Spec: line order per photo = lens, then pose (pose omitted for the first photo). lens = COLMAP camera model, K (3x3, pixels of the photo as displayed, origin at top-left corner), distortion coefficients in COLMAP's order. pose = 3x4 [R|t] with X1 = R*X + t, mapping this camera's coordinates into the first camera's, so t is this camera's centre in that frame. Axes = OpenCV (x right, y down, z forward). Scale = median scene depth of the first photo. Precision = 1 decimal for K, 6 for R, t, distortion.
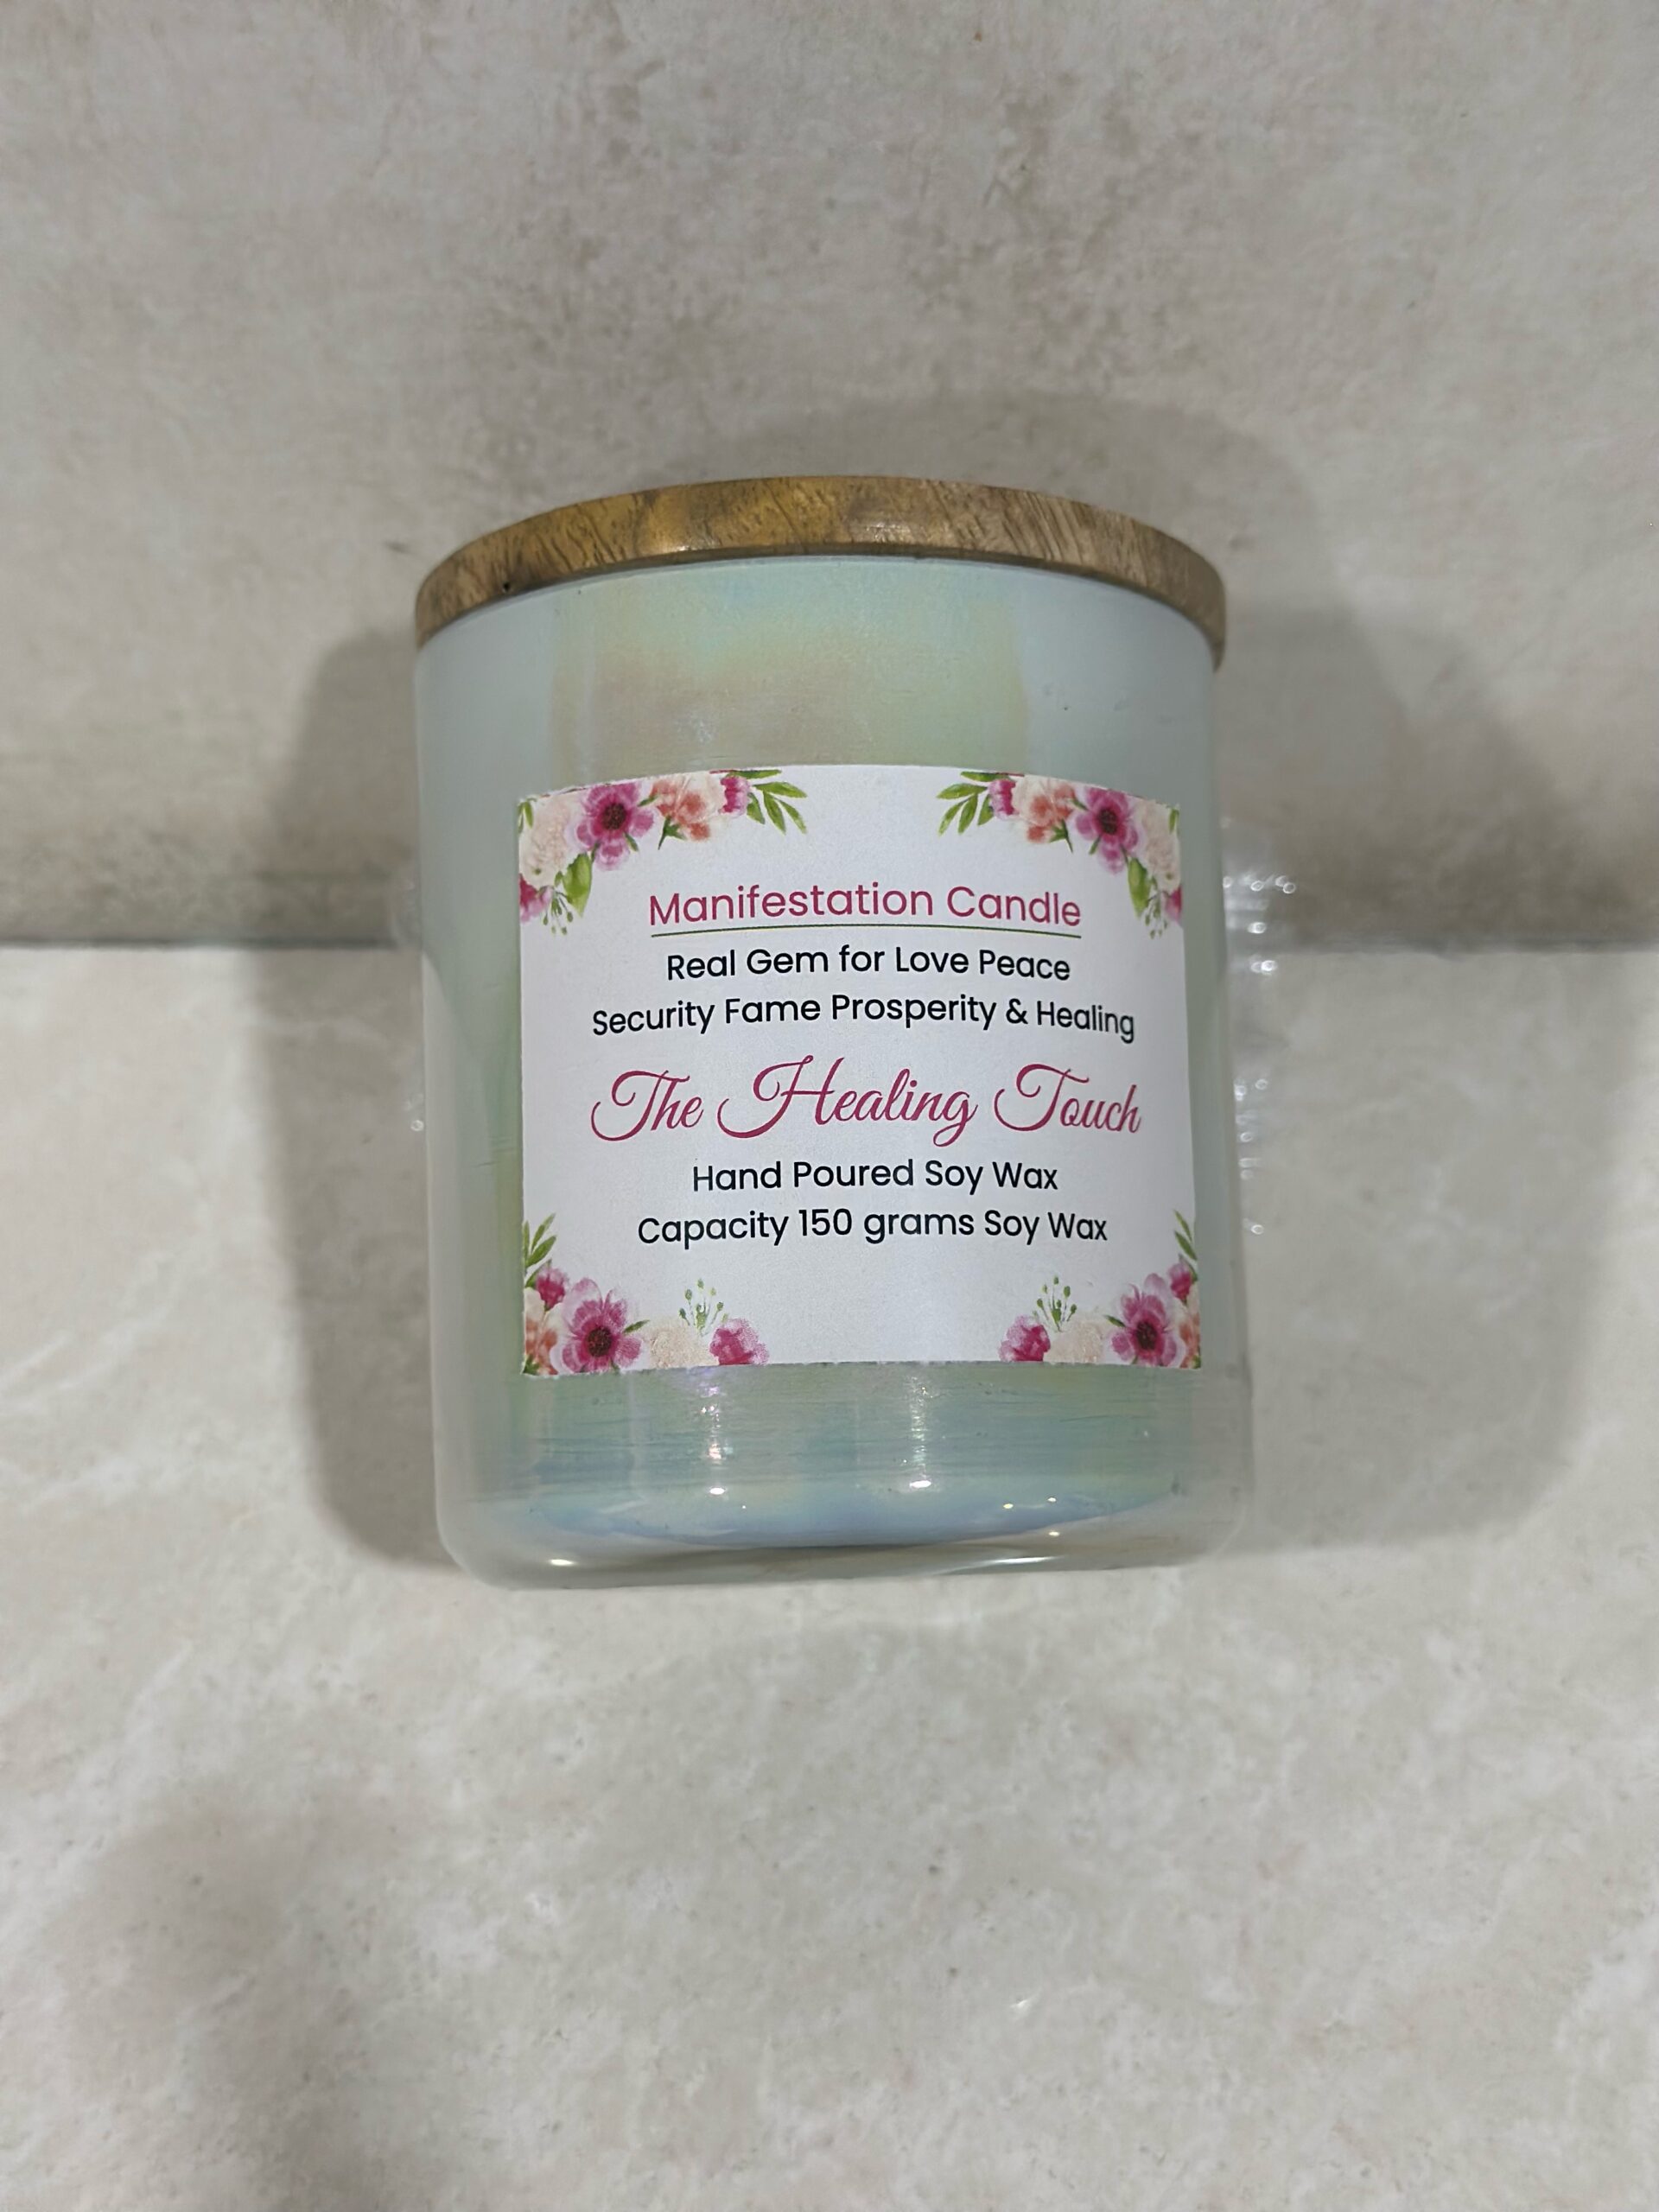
lens RADIAL K [[3176.3, 0, 831.7], [0, 3176.3, 1138.5], [0, 0, 1]] dist [0.206428, -0.557323]
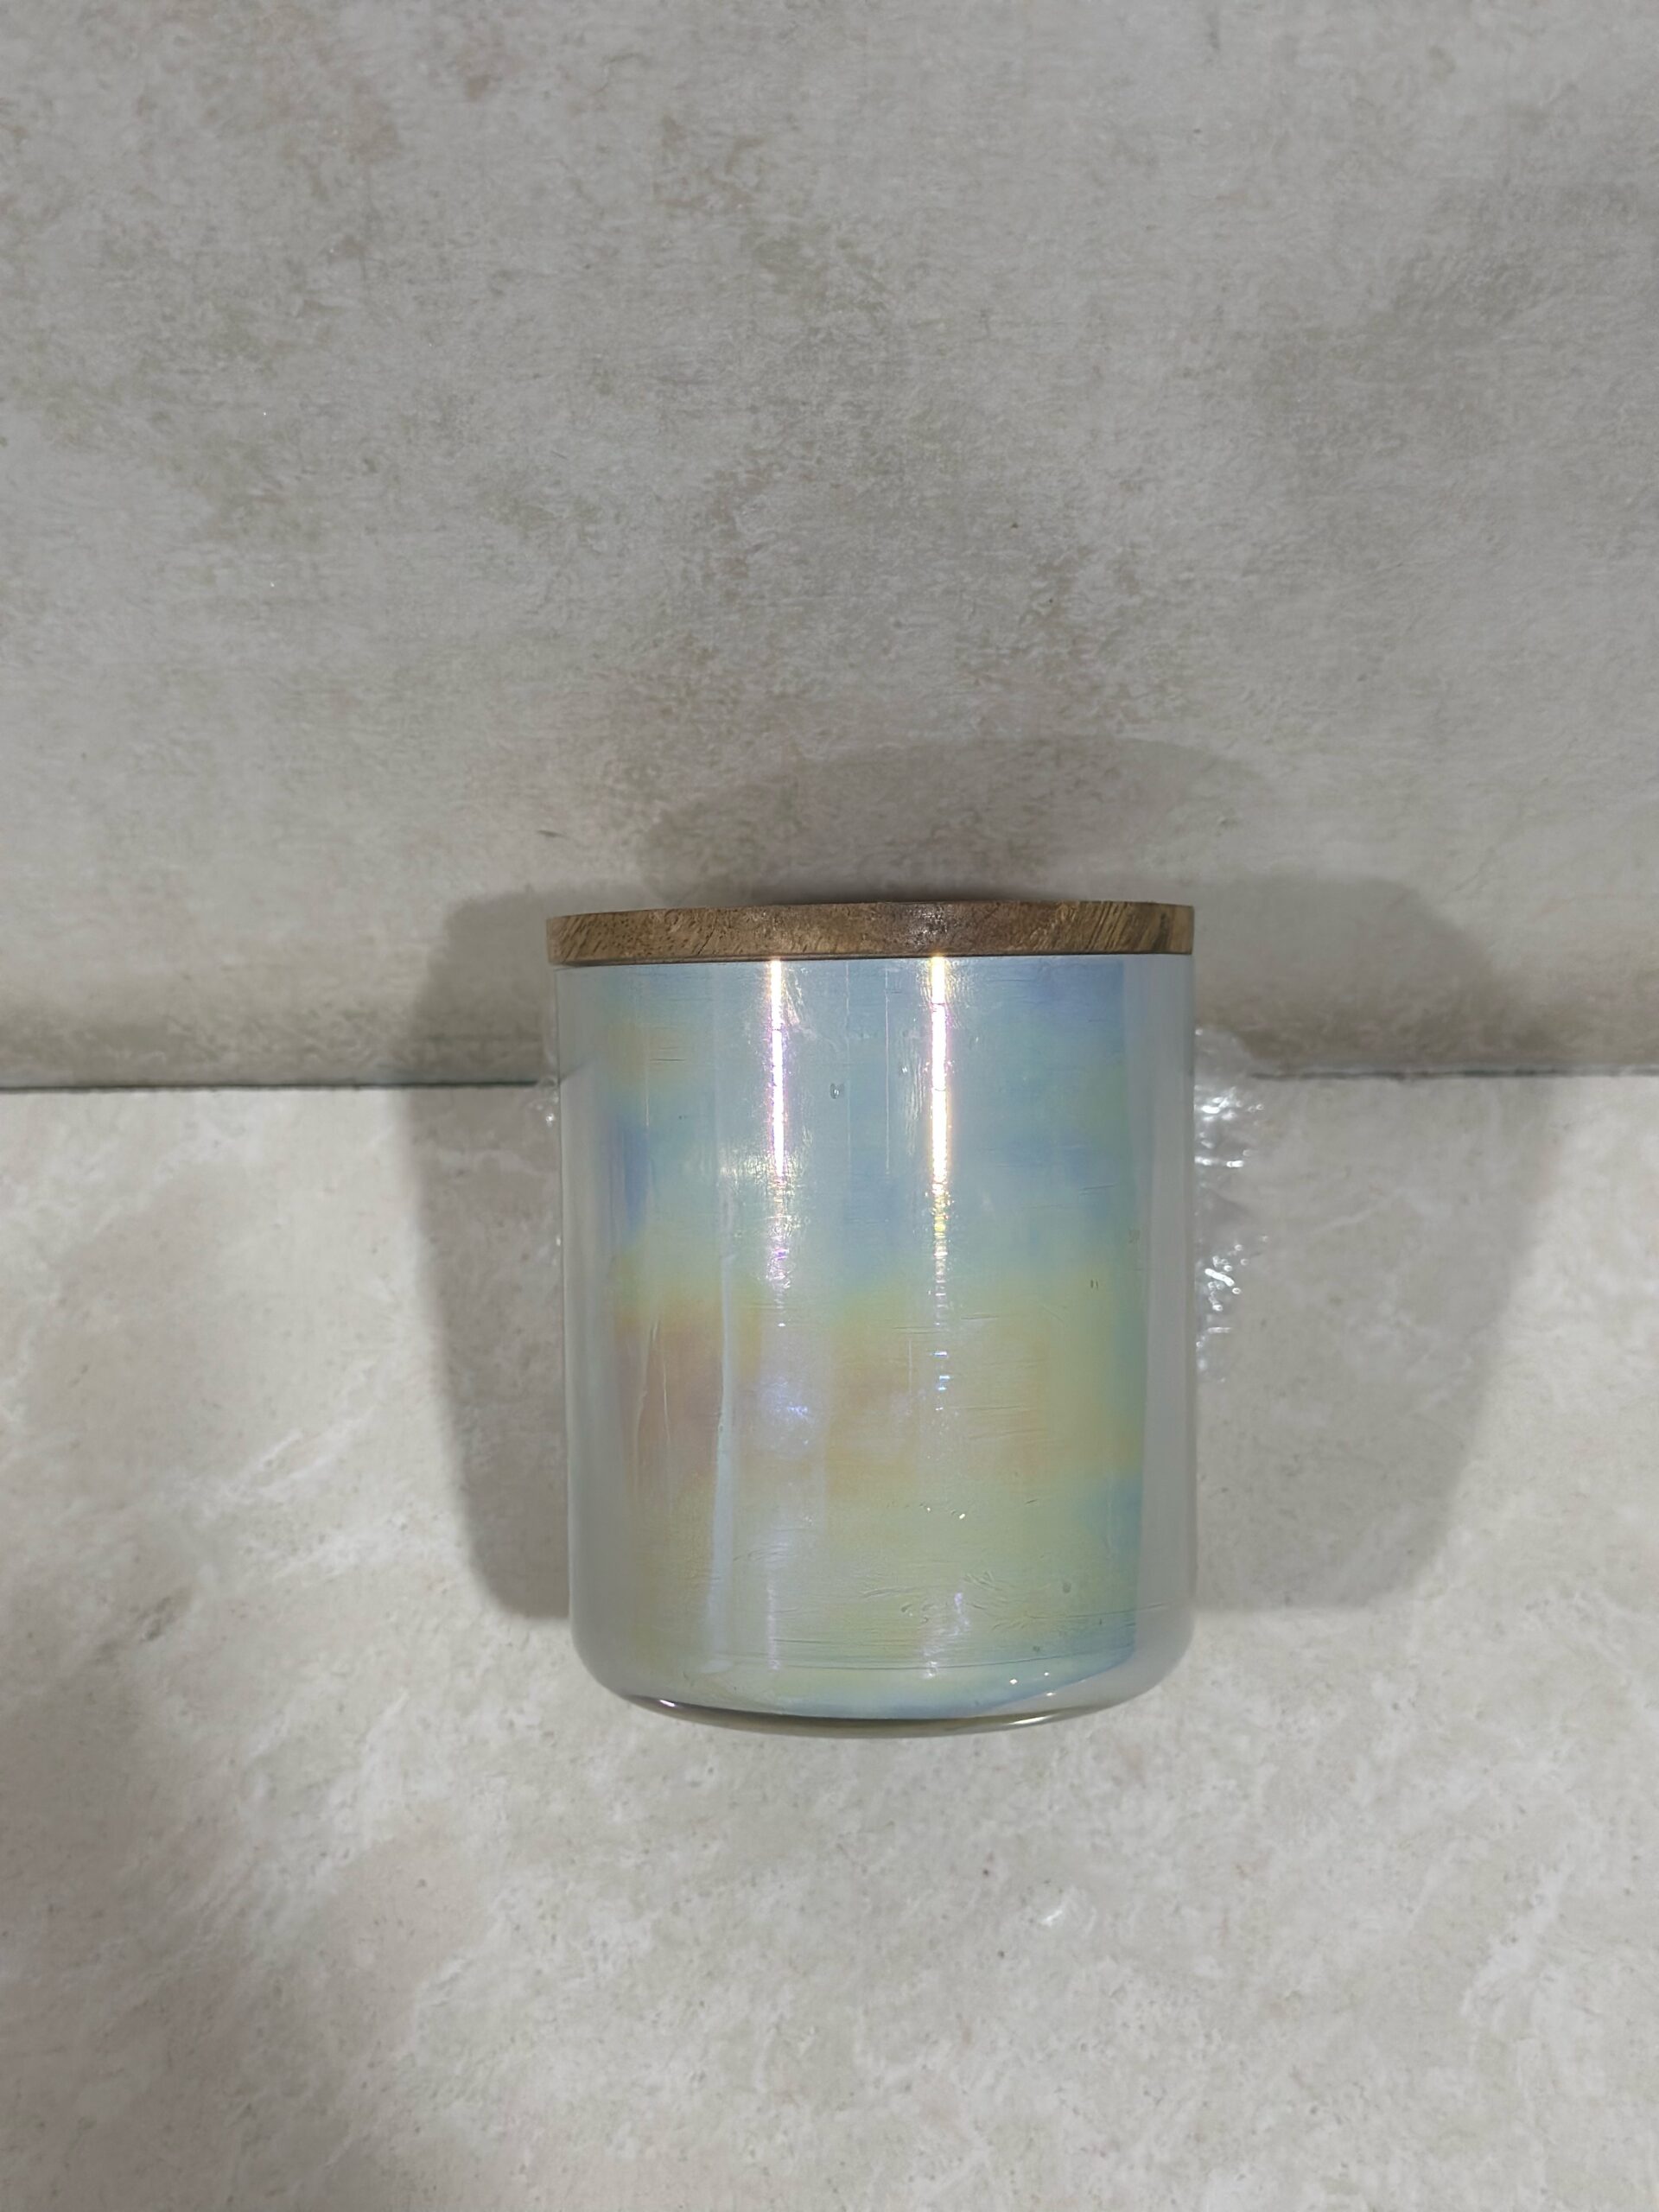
lens RADIAL K [[3132.5, 0, 831.4], [0, 3132.5, 1131.7], [0, 0, 1]] dist [0.133487, -0.156652]
pose [[0.999830, -0.008026, -0.016617, -0.007312], [0.010041, 0.992112, 0.124953, -0.234306], [0.015483, -0.125099, 0.992023, -0.235438]]
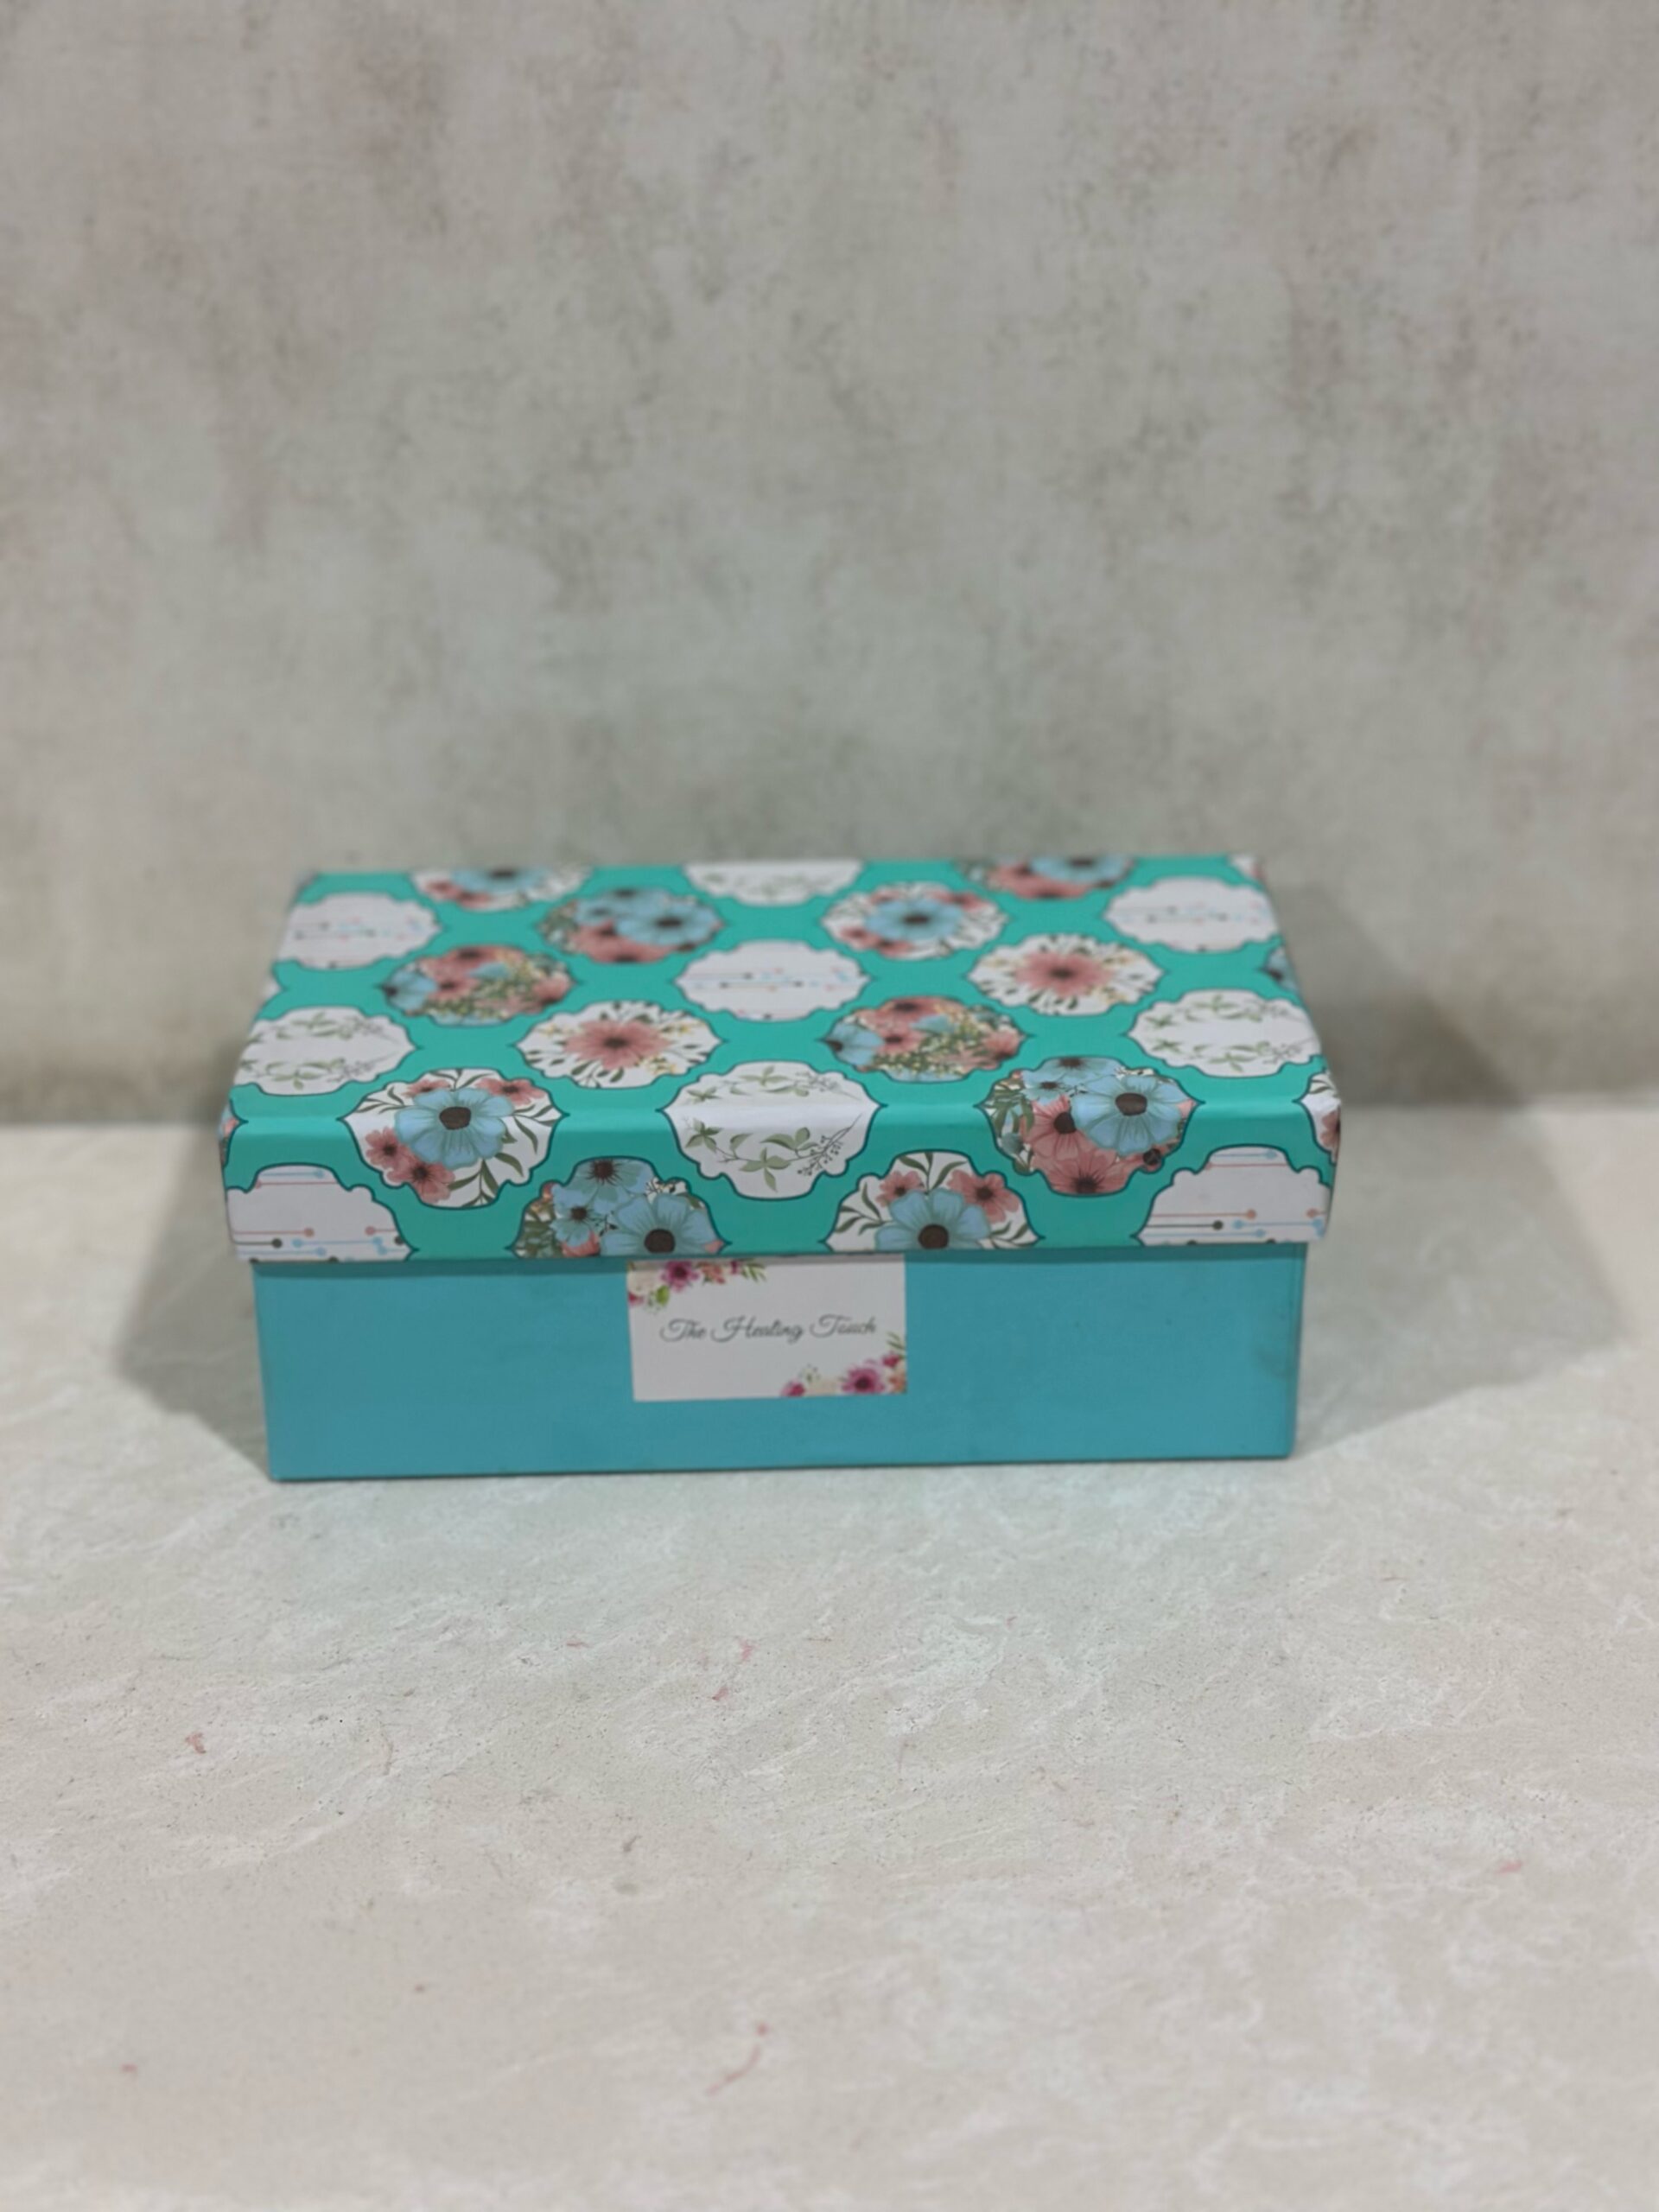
lens RADIAL K [[3176.3, 0, 831.7], [0, 3176.3, 1138.5], [0, 0, 1]] dist [0.206428, -0.557323]
pose [[0.998998, -0.022225, -0.038838, 0.024342], [0.001935, 0.888585, -0.458708, 1.033332], [0.044706, 0.458173, 0.887738, -0.885187]]
